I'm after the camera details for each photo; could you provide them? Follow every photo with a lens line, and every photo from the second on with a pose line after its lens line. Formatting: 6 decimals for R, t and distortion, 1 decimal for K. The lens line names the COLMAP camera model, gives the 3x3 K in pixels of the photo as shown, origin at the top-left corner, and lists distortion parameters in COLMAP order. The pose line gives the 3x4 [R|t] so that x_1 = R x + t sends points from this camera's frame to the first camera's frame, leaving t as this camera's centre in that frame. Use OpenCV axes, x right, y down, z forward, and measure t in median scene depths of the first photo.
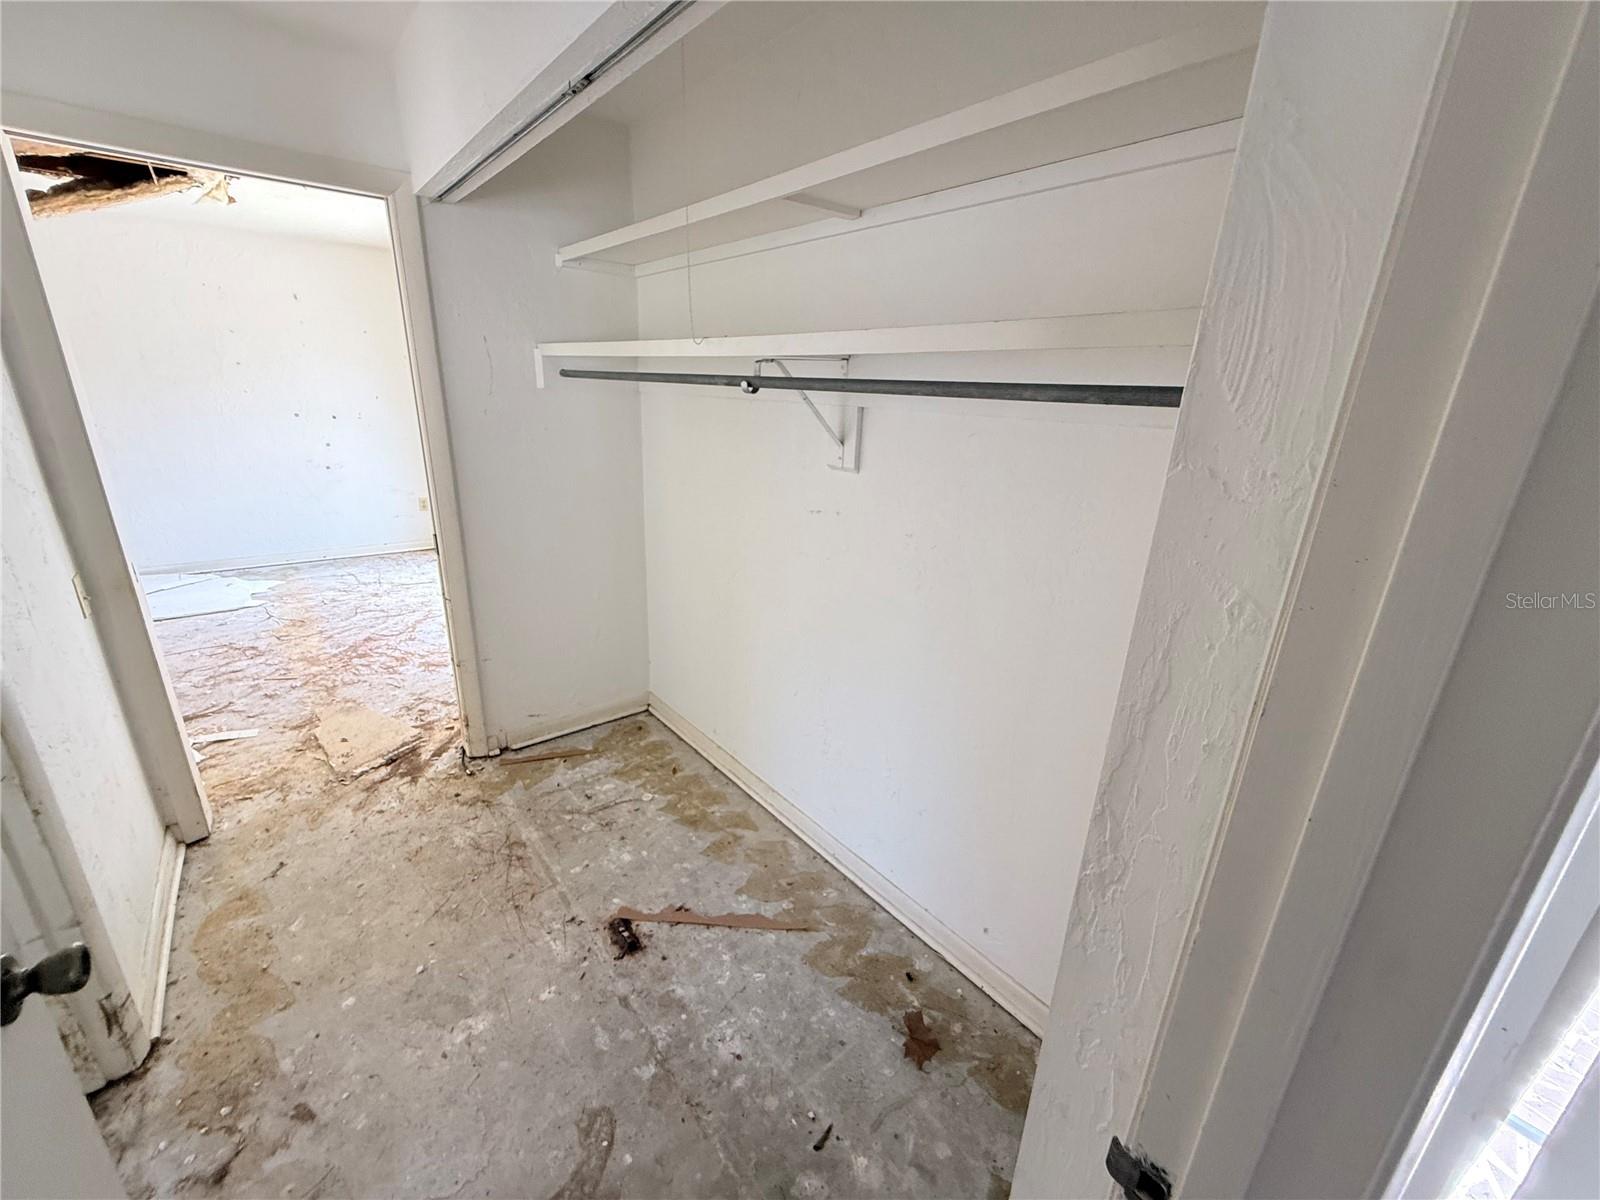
lens RADIAL K [[638.2, 0, 795.9], [0, 638.2, 596.7], [0, 0, 1]] dist [-0.000231, -0.000554]
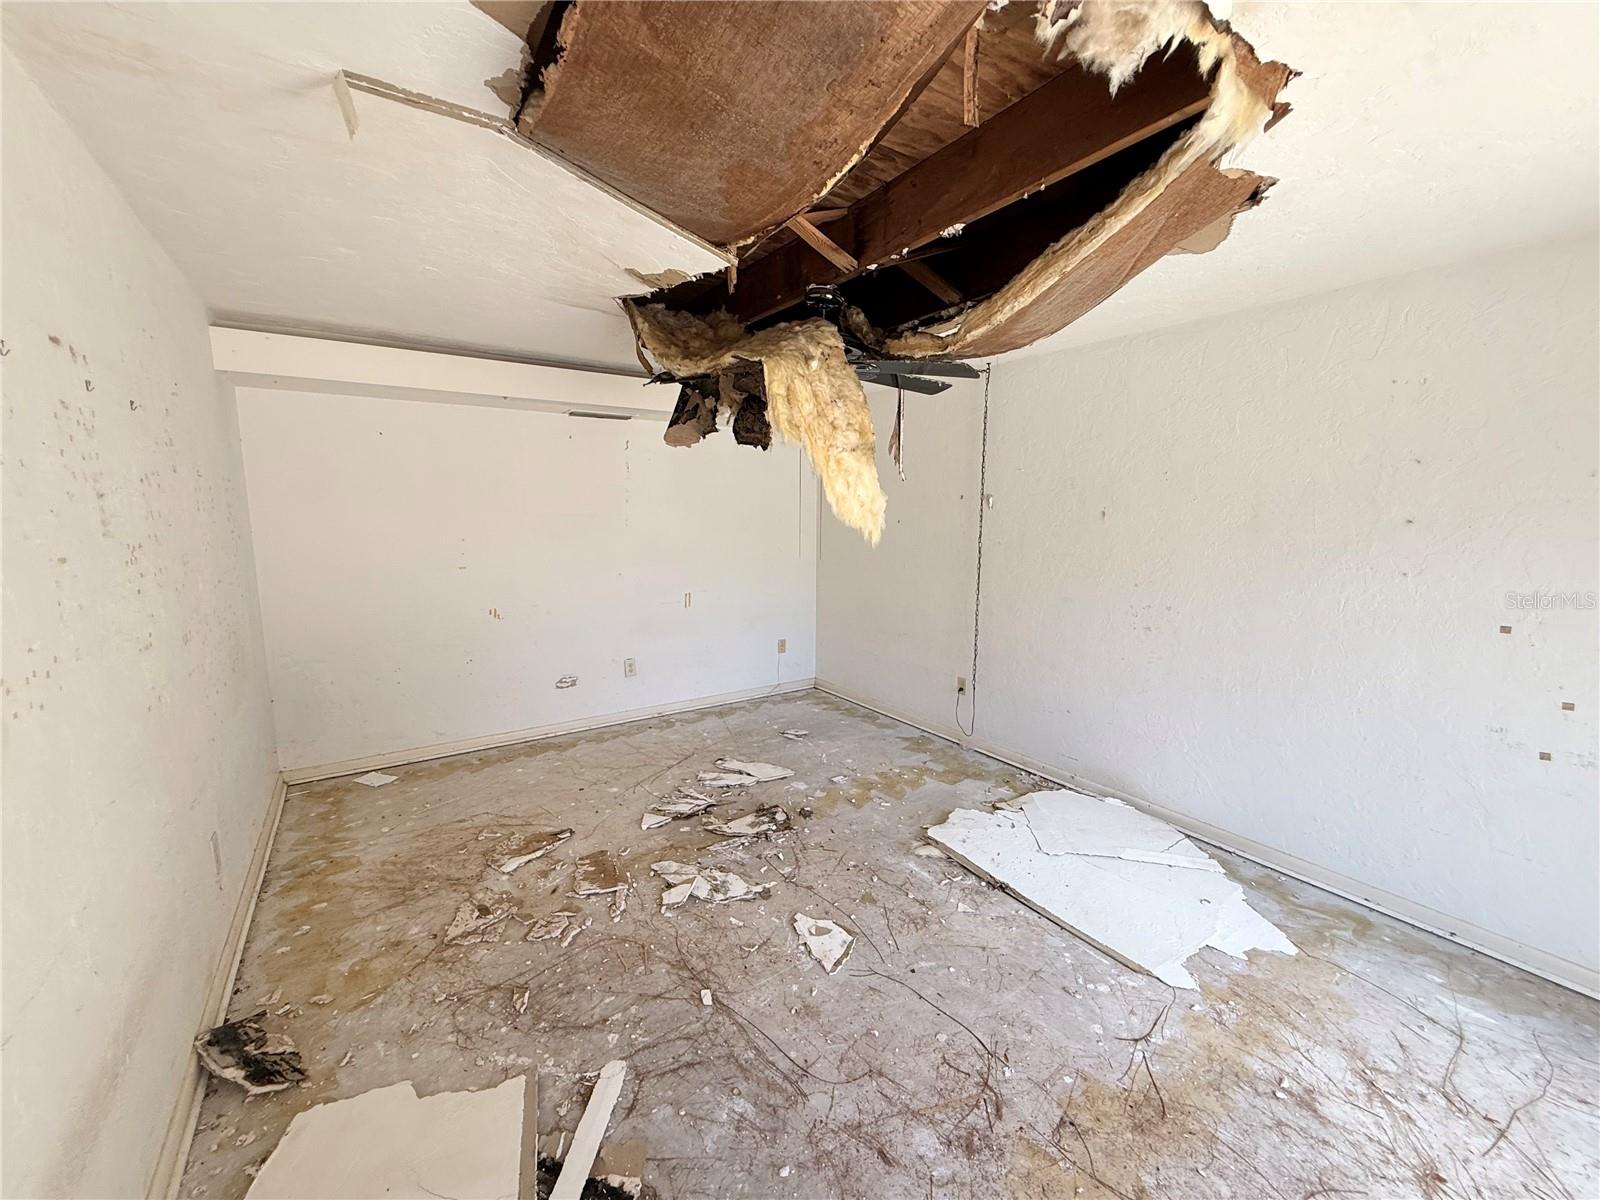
lens RADIAL K [[638.2, 0, 797.4], [0, 638.2, 596.0], [0, 0, 1]] dist [-0.000231, -0.000554]
pose [[-0.093982, 0.100503, -0.990488, -0.365758], [-0.324456, 0.937483, 0.125910, -0.249255], [0.941220, 0.333203, -0.055498, 0.674413]]
